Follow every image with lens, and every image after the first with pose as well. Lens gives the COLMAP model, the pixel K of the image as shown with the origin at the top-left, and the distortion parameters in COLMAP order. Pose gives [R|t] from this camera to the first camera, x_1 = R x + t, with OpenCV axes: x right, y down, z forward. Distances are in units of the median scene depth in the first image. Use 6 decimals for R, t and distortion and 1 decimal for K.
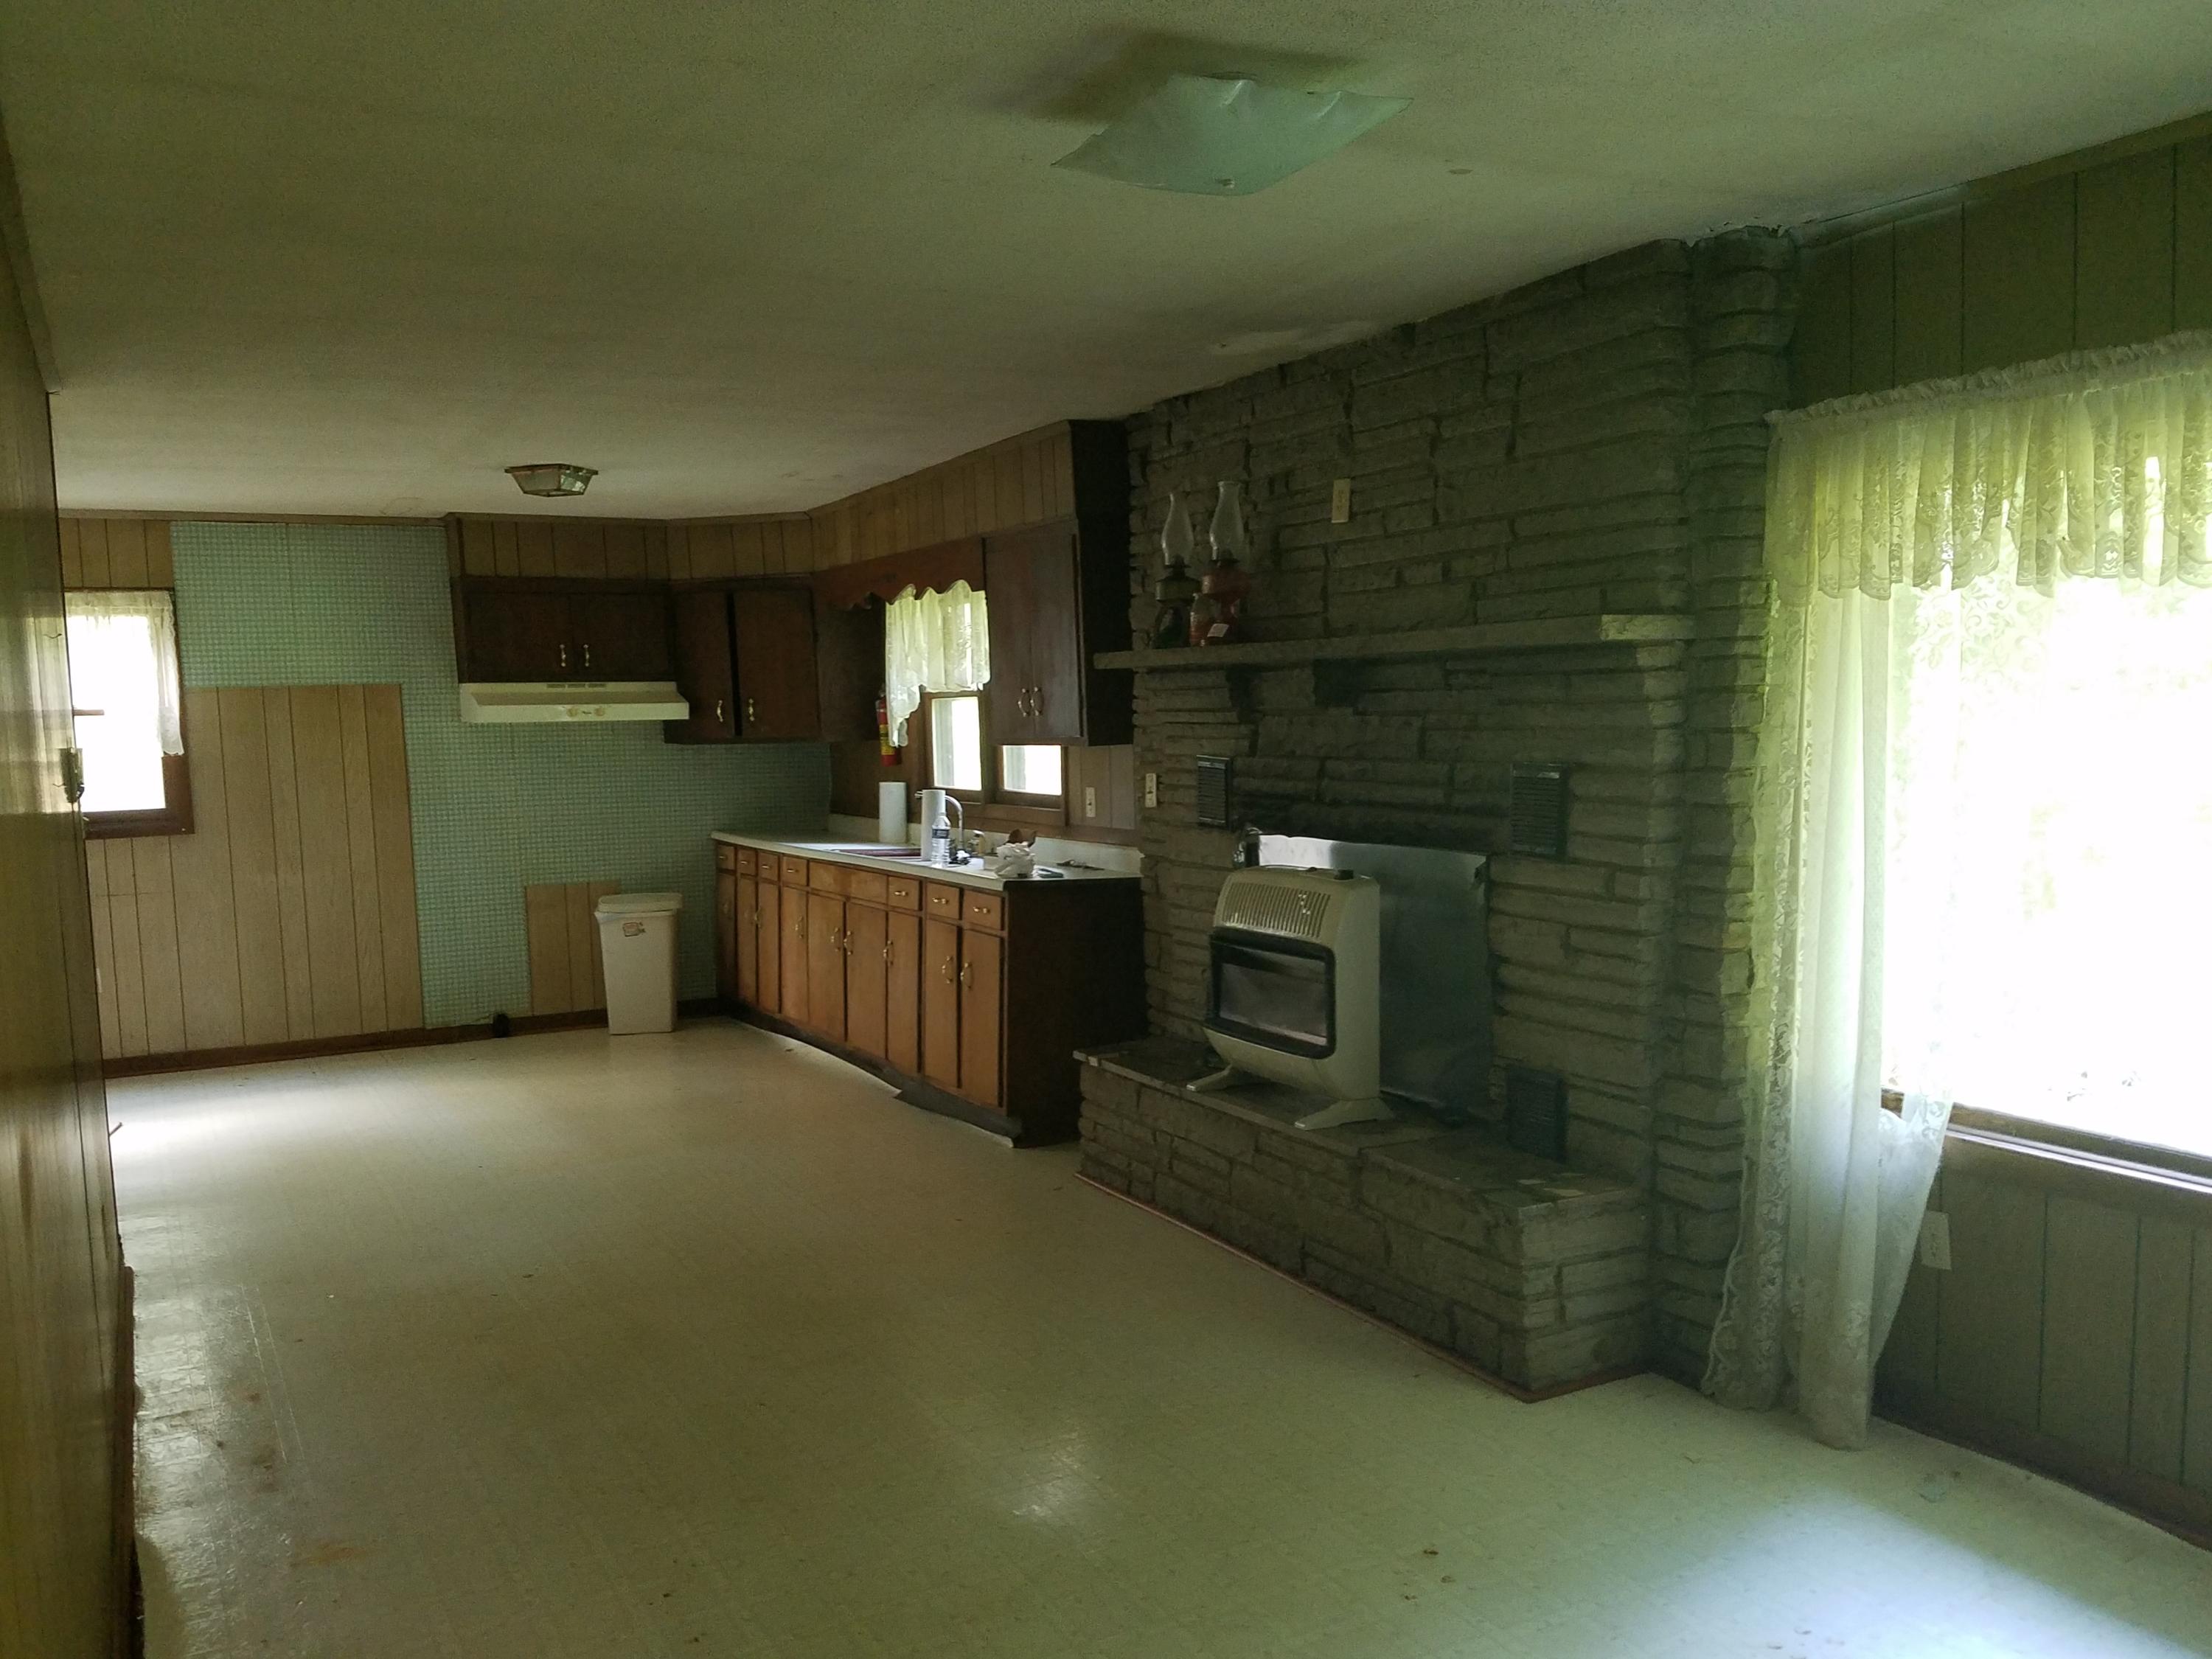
lens RADIAL K [[1837.9, 0, 1097.8], [0, 1837.9, 829.5], [0, 0, 1]] dist [0.145749, -0.286655]
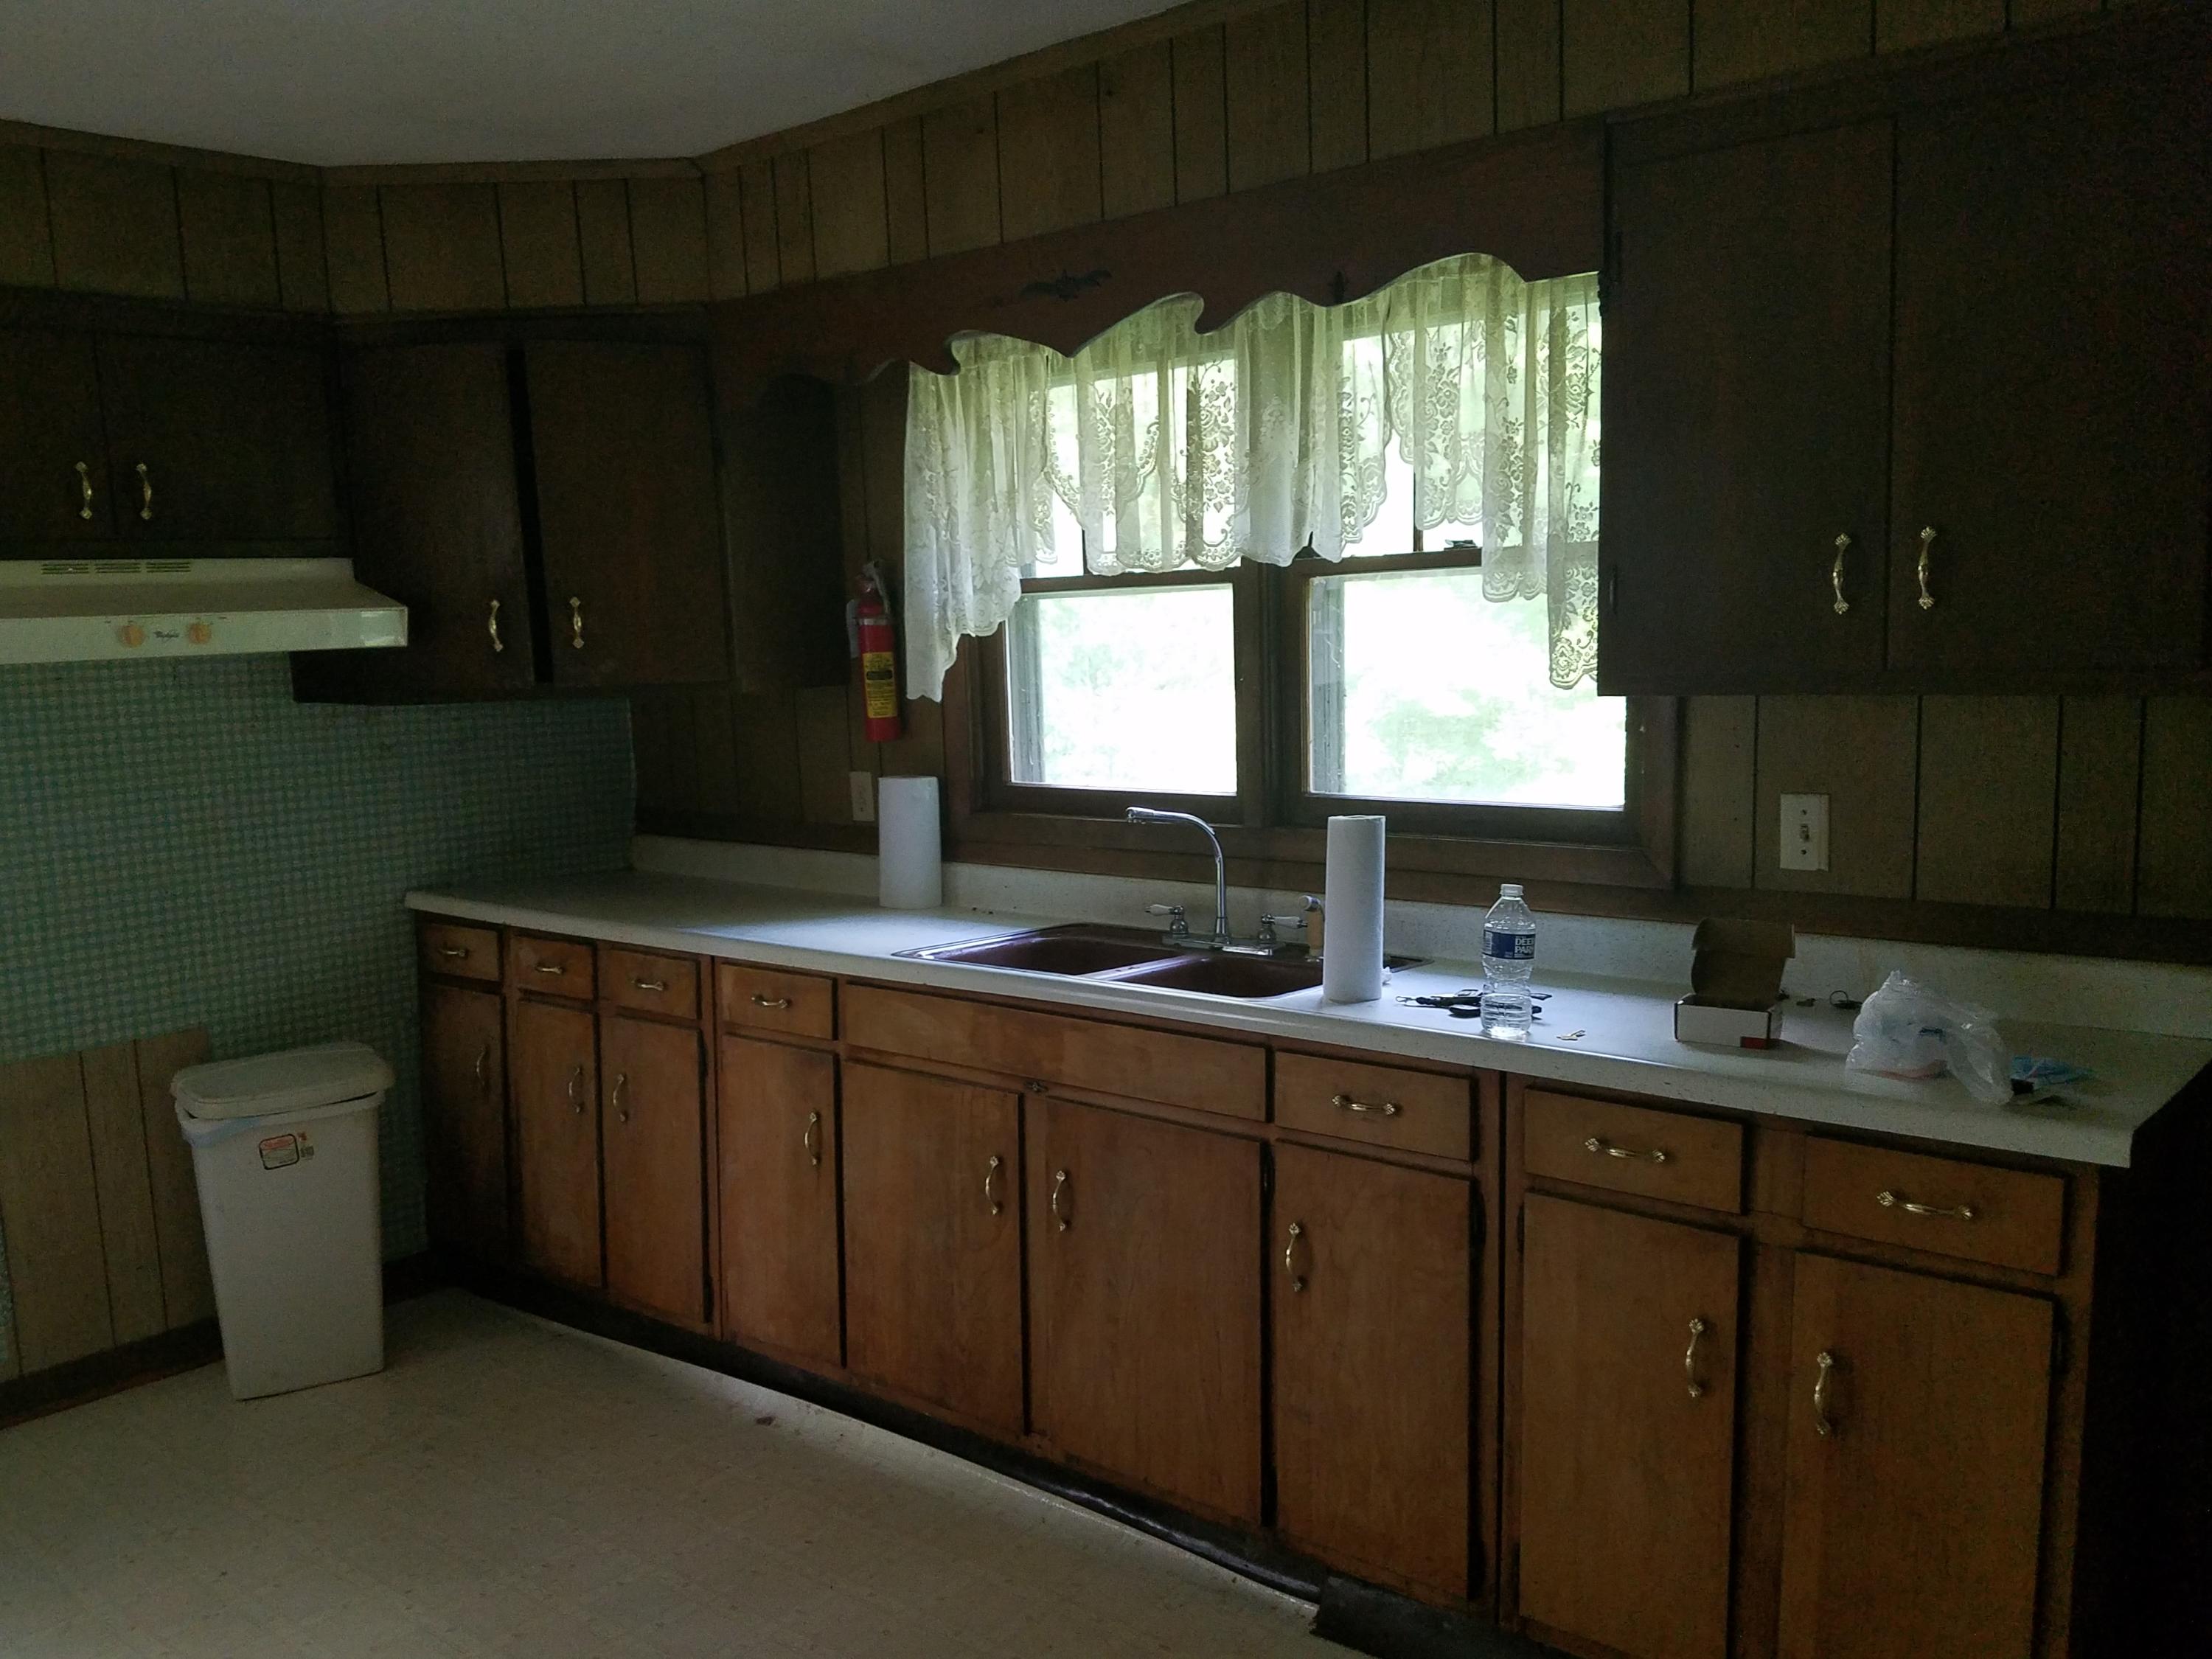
lens RADIAL K [[1837.9, 0, 1097.8], [0, 1837.9, 829.5], [0, 0, 1]] dist [0.145749, -0.286655]
pose [[0.930051, -0.053719, 0.363483, -0.237549], [0.039628, 0.998150, 0.046119, -0.032247], [-0.365287, -0.028489, 0.930459, 0.558185]]
